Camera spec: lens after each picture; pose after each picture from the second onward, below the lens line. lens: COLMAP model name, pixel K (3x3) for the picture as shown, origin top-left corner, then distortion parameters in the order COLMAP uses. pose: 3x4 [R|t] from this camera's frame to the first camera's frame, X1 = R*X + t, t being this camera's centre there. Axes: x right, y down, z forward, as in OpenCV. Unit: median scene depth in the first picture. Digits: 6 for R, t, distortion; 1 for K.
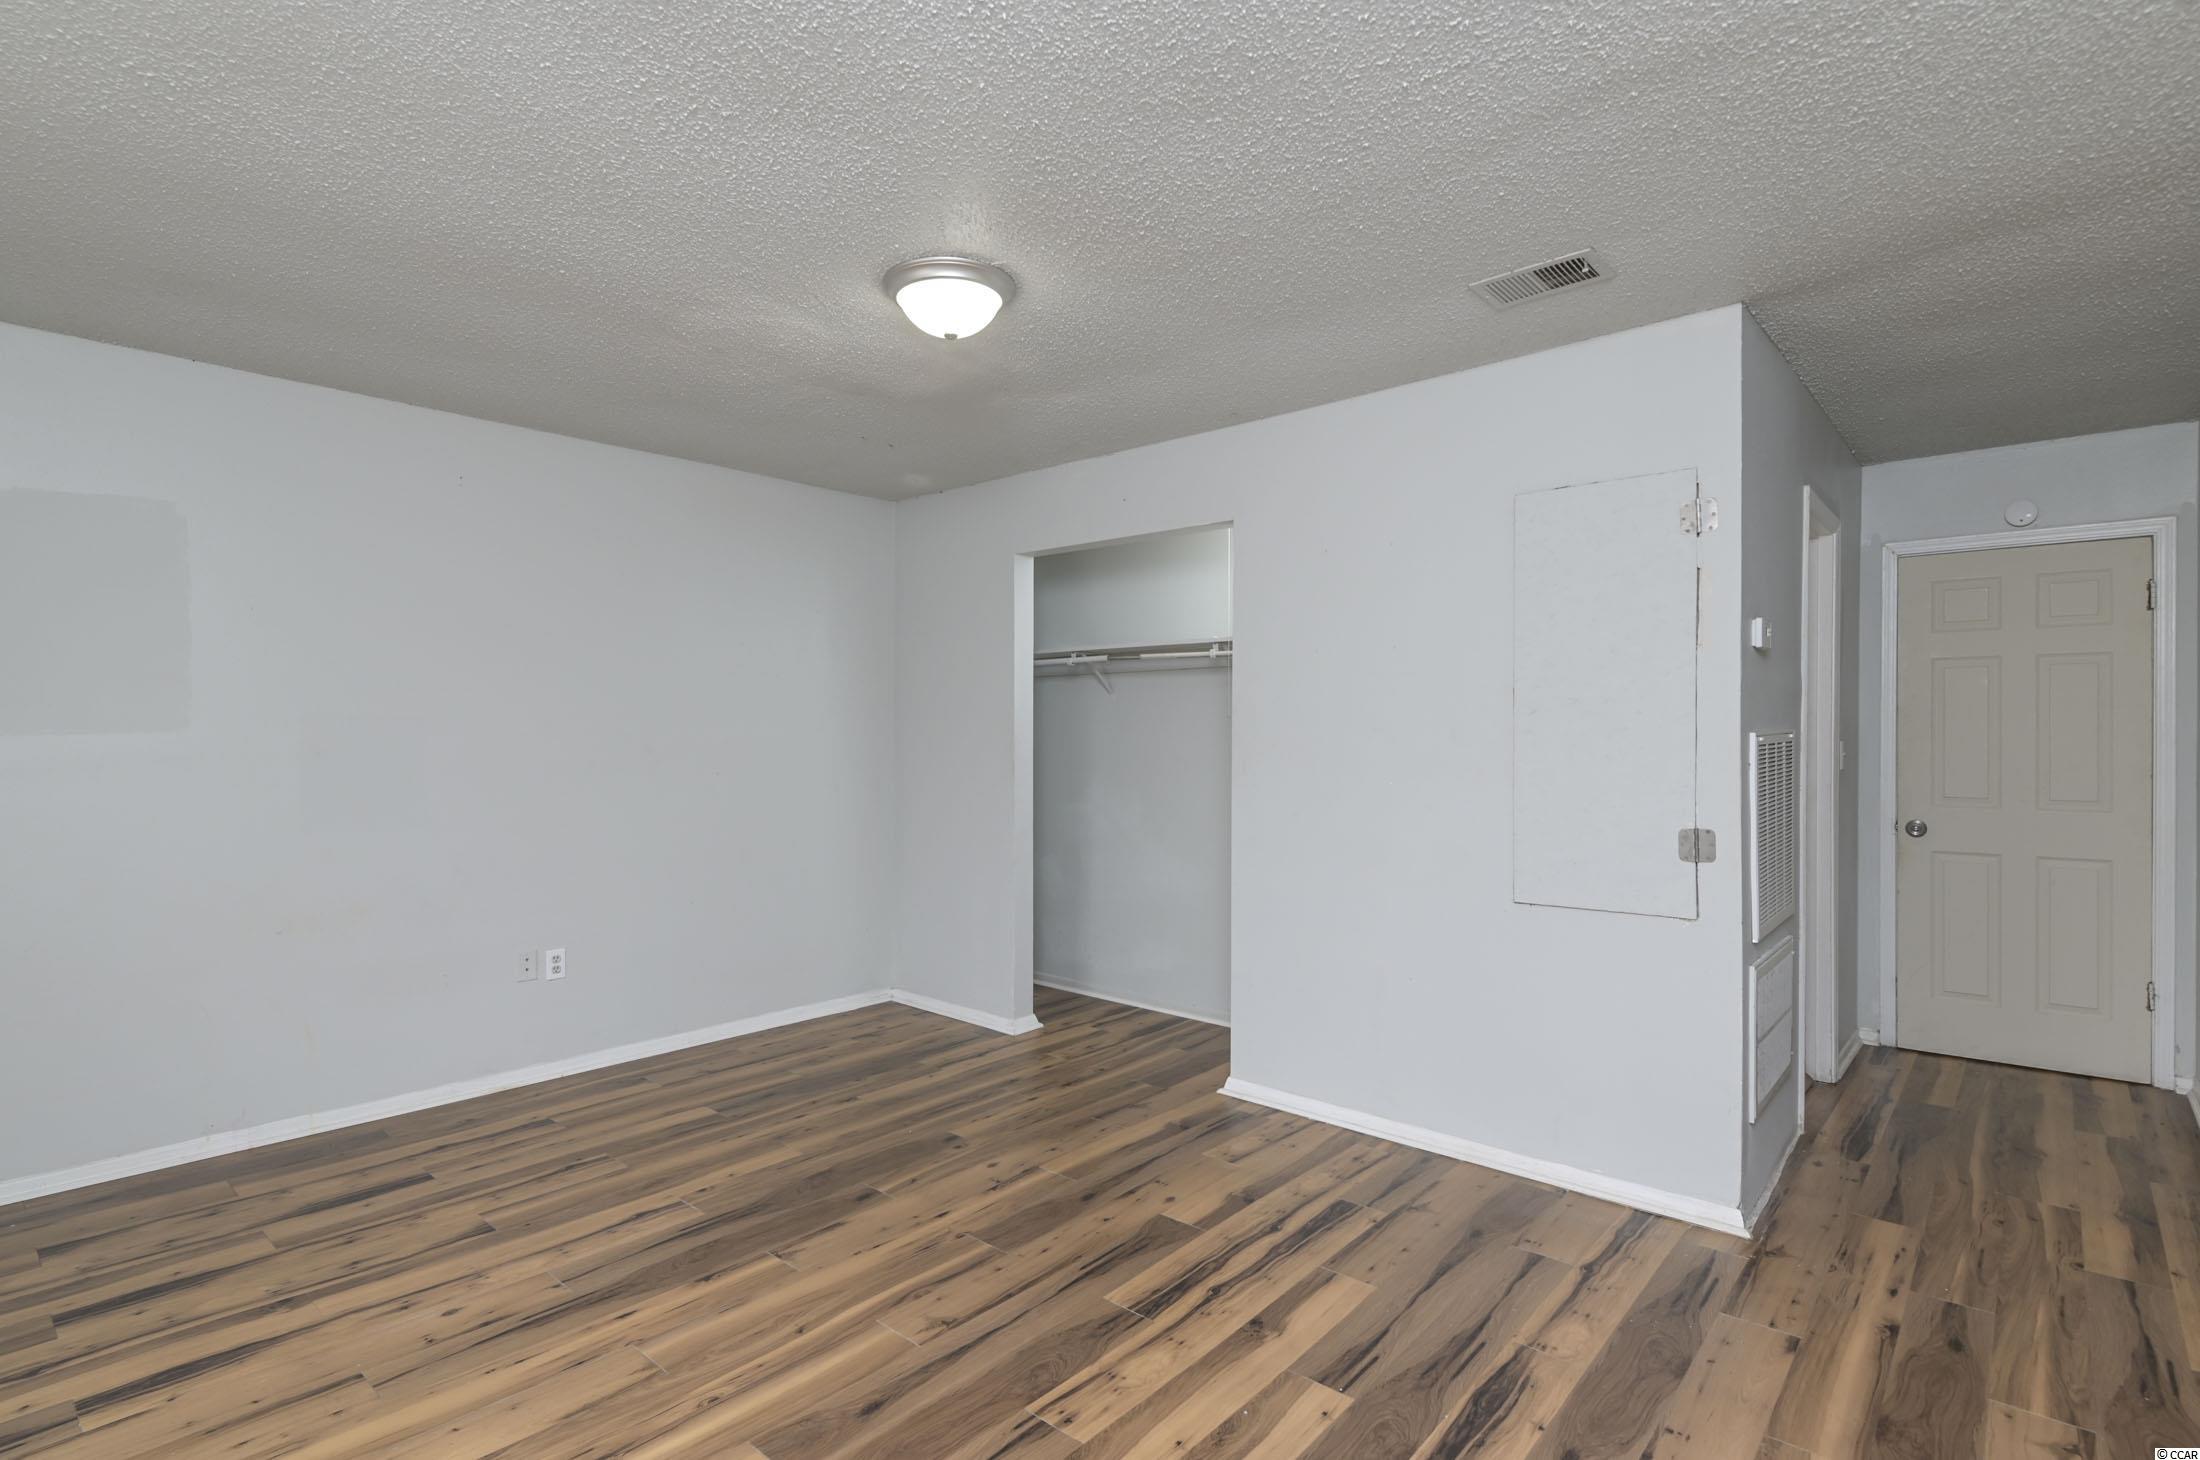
lens RADIAL K [[1066.1, 0, 1101.6], [0, 1066.1, 730.8], [0, 0, 1]] dist [0.011863, -0.006392]
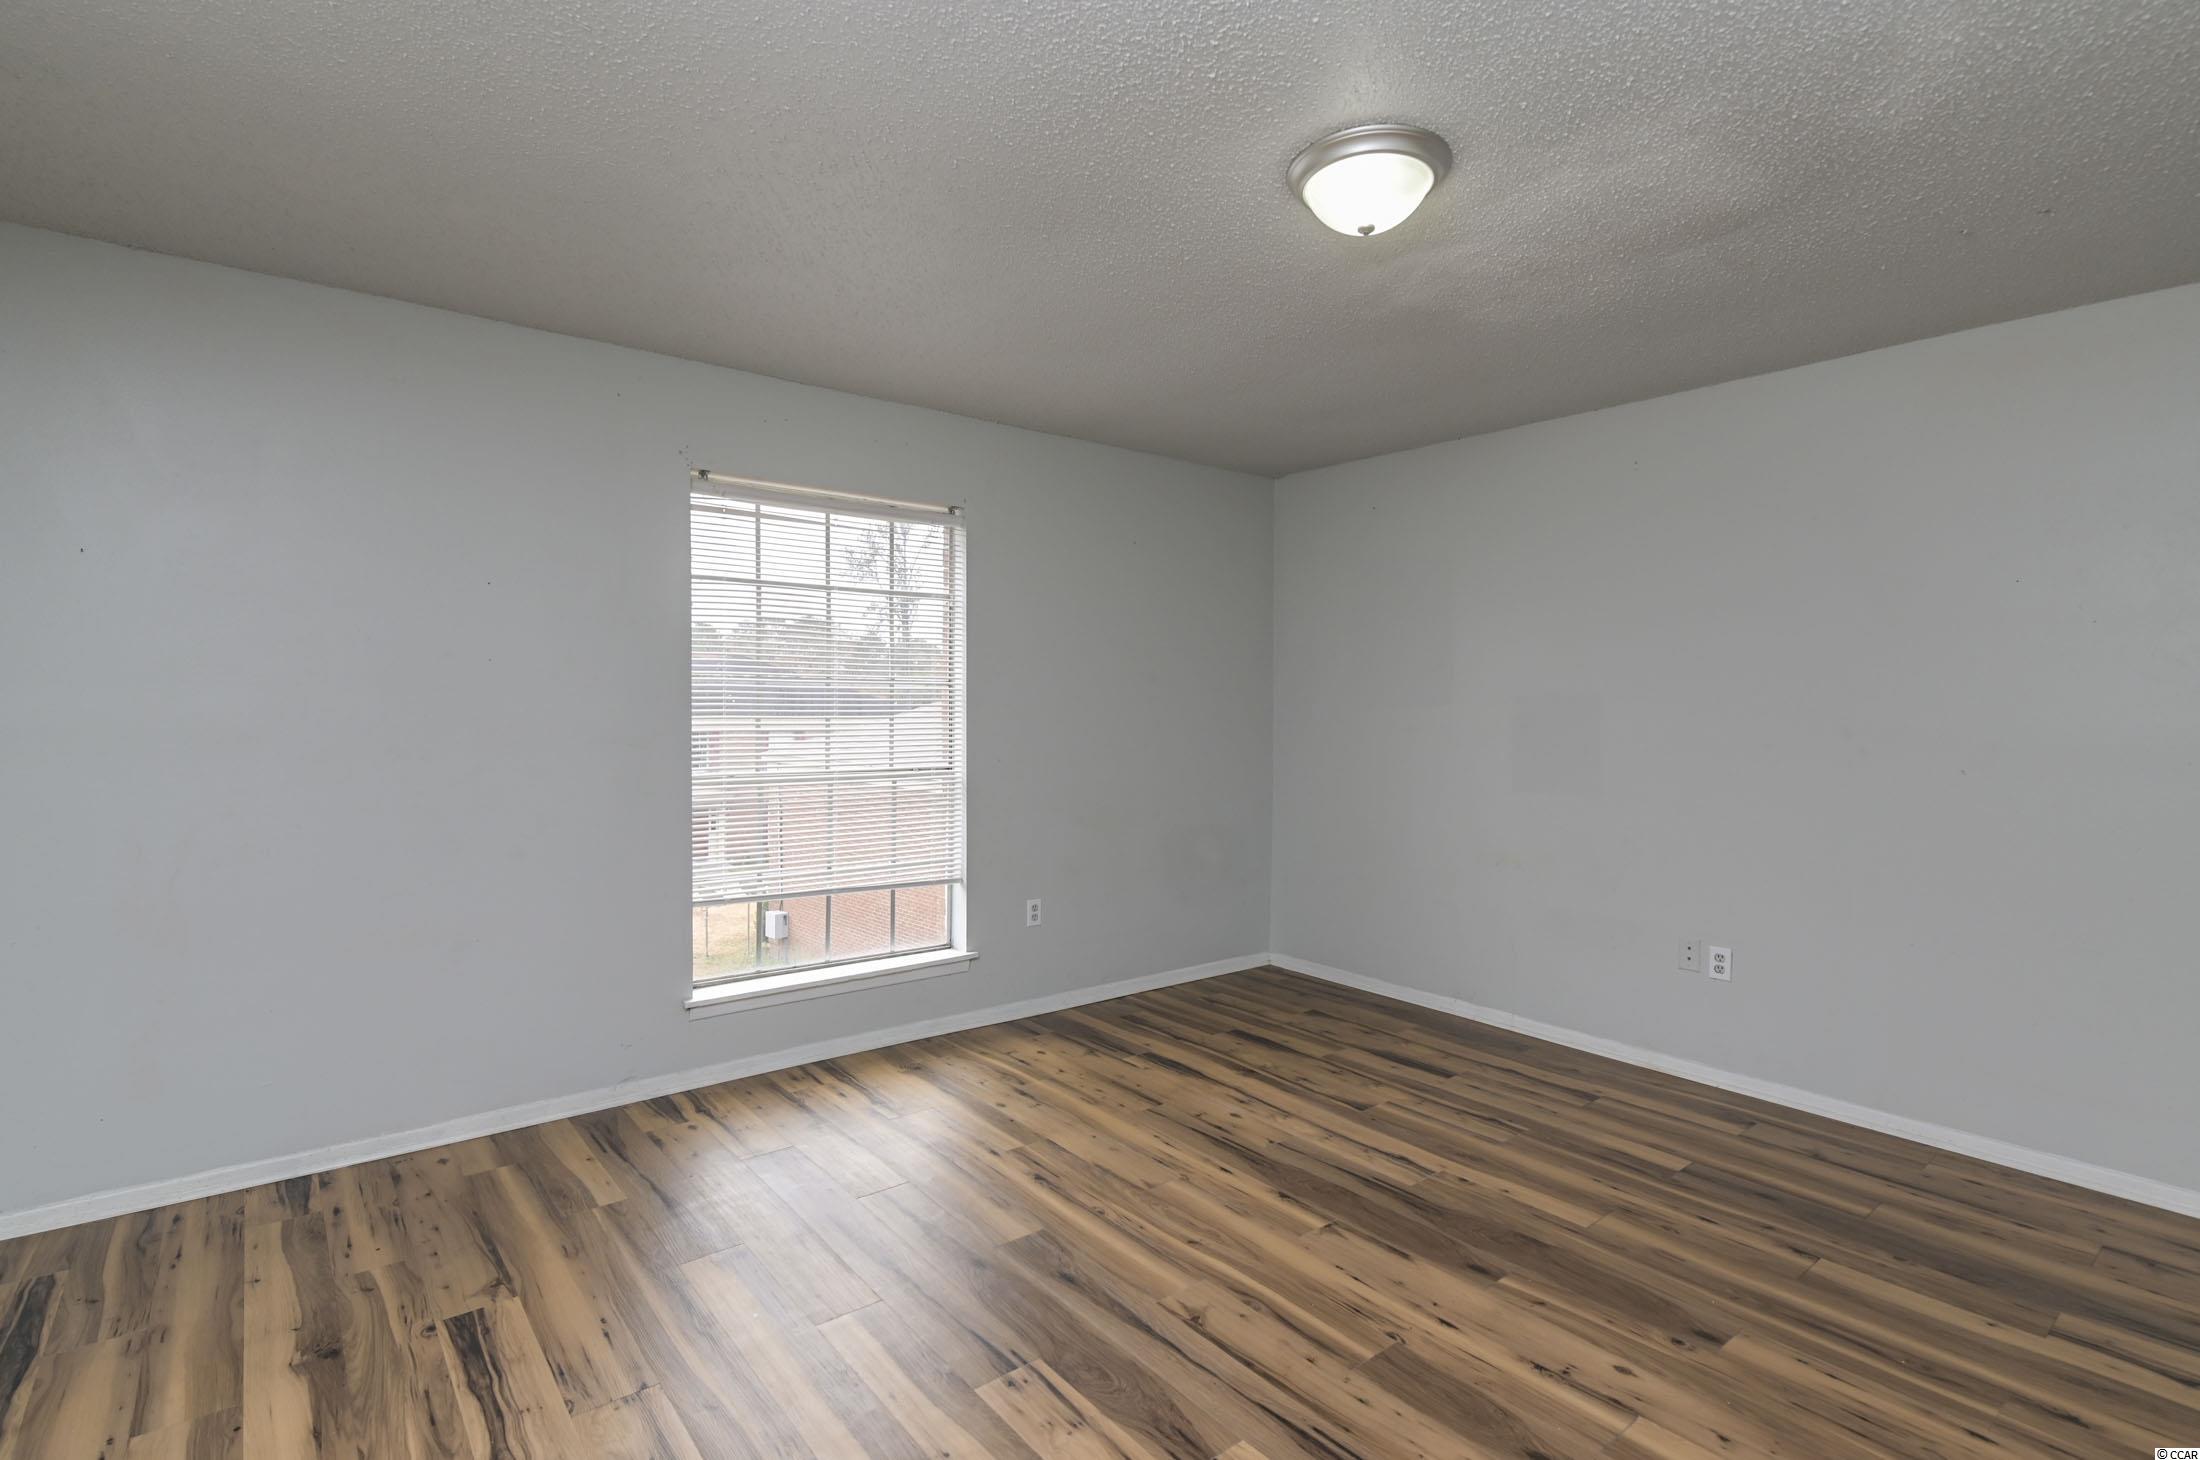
lens RADIAL K [[1066.1, 0, 1101.7], [0, 1066.1, 718.0], [0, 0, 1]] dist [0.011863, -0.006392]
pose [[-0.179109, 0.014684, -0.983720, 0.626052], [-0.007489, 0.999839, 0.016288, -0.002487], [0.983801, 0.010284, -0.178970, 0.837382]]
